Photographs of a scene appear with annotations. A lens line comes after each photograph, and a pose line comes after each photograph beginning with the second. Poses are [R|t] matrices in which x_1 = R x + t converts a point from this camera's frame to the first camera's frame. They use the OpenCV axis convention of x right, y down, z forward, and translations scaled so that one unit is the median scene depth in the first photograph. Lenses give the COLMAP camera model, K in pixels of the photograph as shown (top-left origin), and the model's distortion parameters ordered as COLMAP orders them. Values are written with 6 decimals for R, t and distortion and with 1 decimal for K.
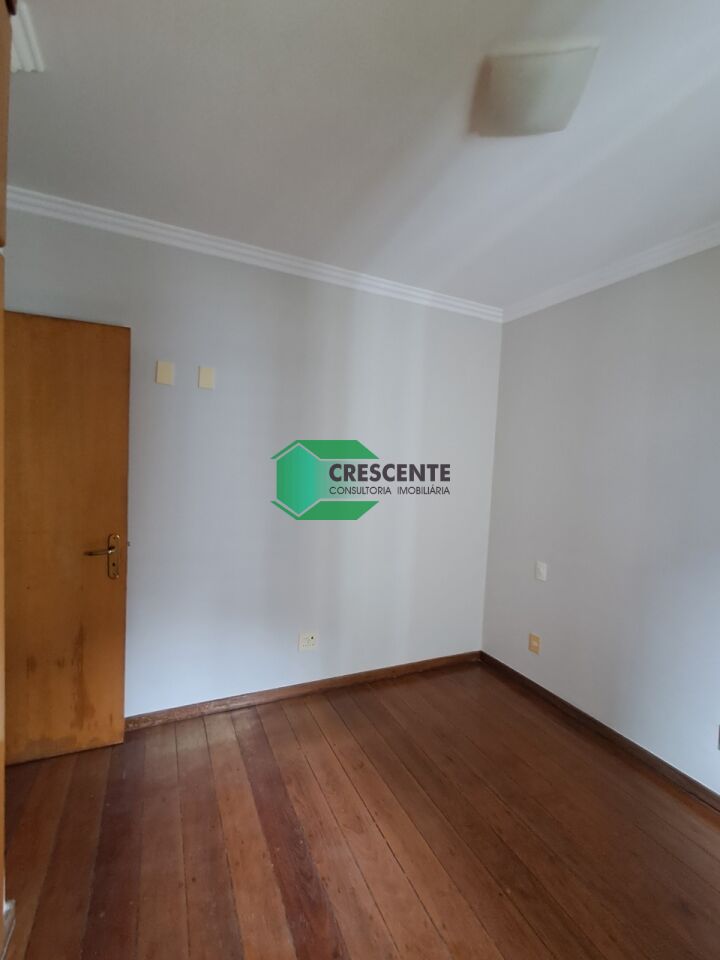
lens RADIAL K [[429.7, 0, 355.4], [0, 429.7, 483.7], [0, 0, 1]] dist [0.001030, 0.001372]
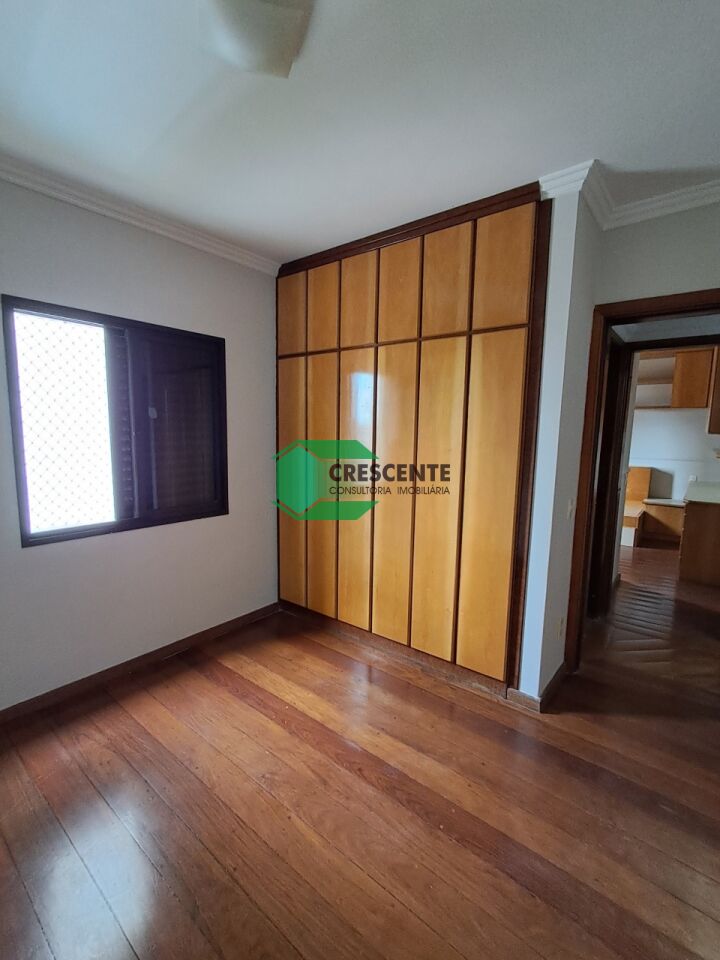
lens RADIAL K [[429.7, 0, 355.4], [0, 429.7, 483.7], [0, 0, 1]] dist [0.001030, 0.001372]
pose [[-0.898912, -0.003466, -0.438116, 0.513388], [-0.079562, 0.984634, 0.155453, -0.051450], [0.430845, 0.174596, -0.885375, 1.801932]]
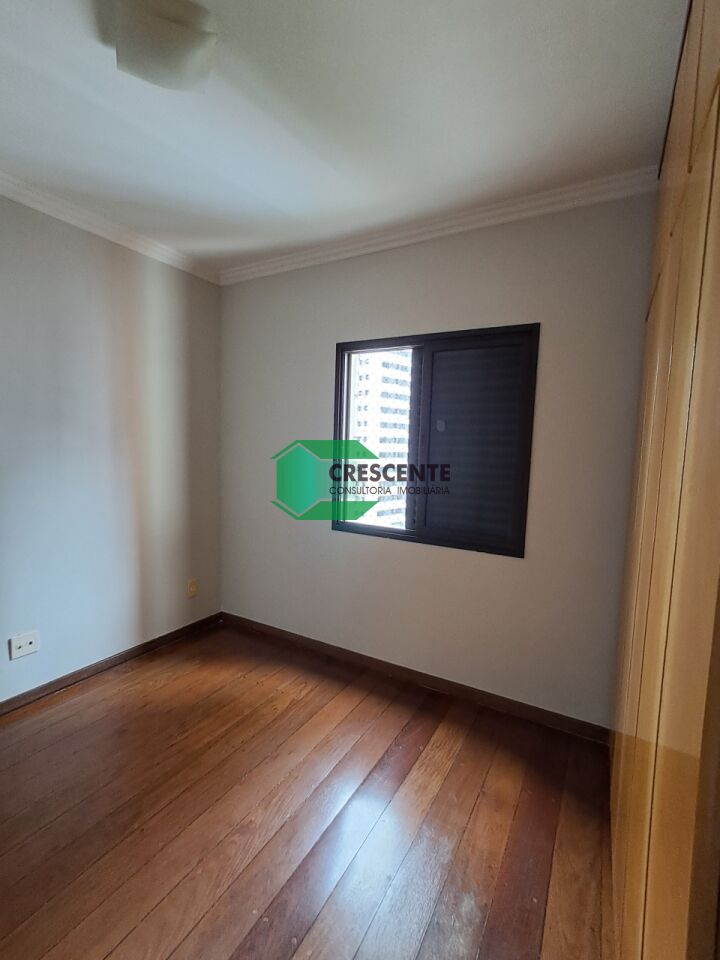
lens RADIAL K [[429.7, 0, 355.4], [0, 429.7, 483.7], [0, 0, 1]] dist [0.001030, 0.001372]
pose [[-0.569034, -0.133269, 0.811443, -0.670084], [-0.016333, 0.988417, 0.150880, -0.022395], [-0.822152, 0.072602, -0.564620, 1.099224]]
